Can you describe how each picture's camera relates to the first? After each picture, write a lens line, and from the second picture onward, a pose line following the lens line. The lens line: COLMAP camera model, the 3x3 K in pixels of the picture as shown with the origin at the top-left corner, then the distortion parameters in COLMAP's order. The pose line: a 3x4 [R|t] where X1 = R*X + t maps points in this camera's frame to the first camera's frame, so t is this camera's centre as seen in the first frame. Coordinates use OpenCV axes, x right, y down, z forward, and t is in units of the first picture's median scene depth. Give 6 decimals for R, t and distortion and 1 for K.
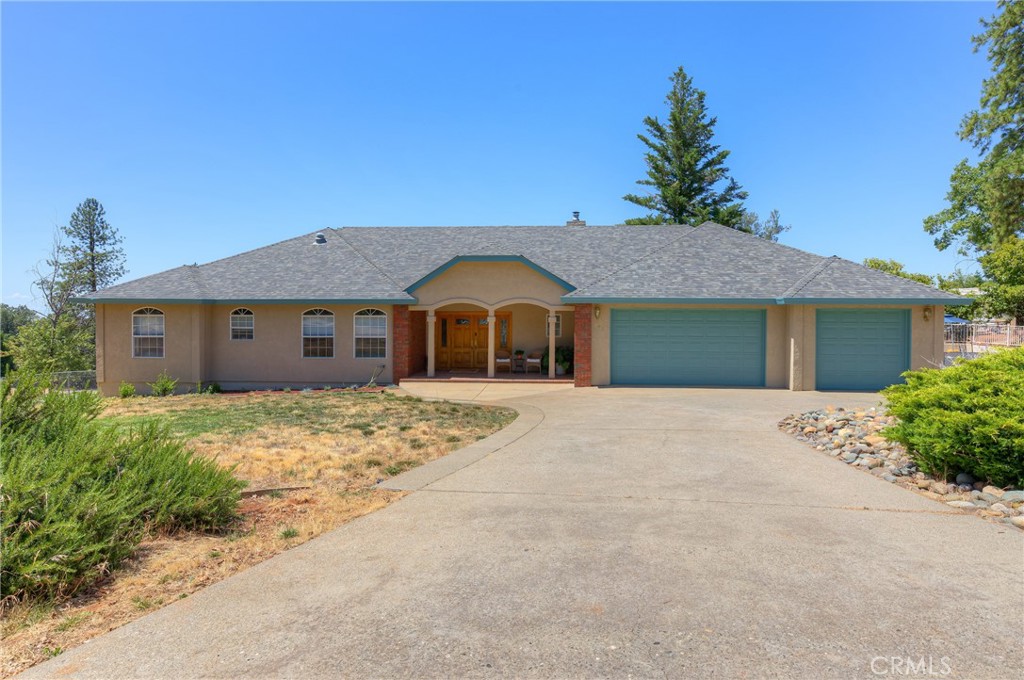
lens RADIAL K [[506.5, 0, 508.2], [0, 506.5, 332.3], [0, 0, 1]] dist [0.004425, 0.001509]
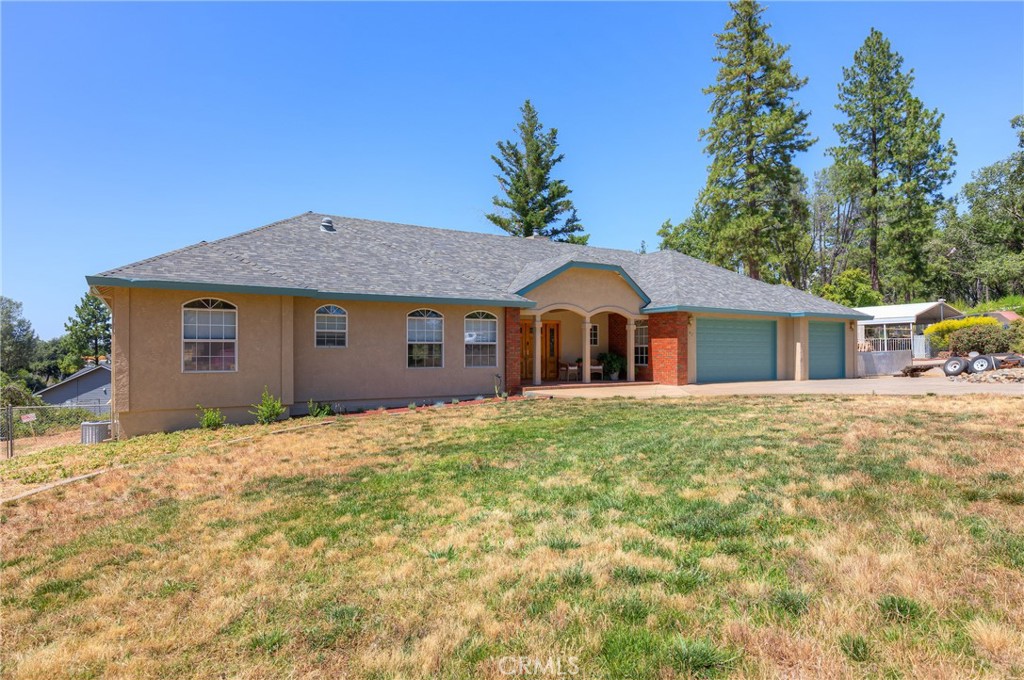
lens RADIAL K [[549.8, 0, 506.2], [0, 549.8, 355.4], [0, 0, 1]] dist [-0.000303, -0.000572]
pose [[0.829026, -0.009629, 0.559128, -0.776142], [0.015193, 0.999871, -0.005307, 0.036539], [-0.559004, 0.012894, 0.829065, 0.177631]]
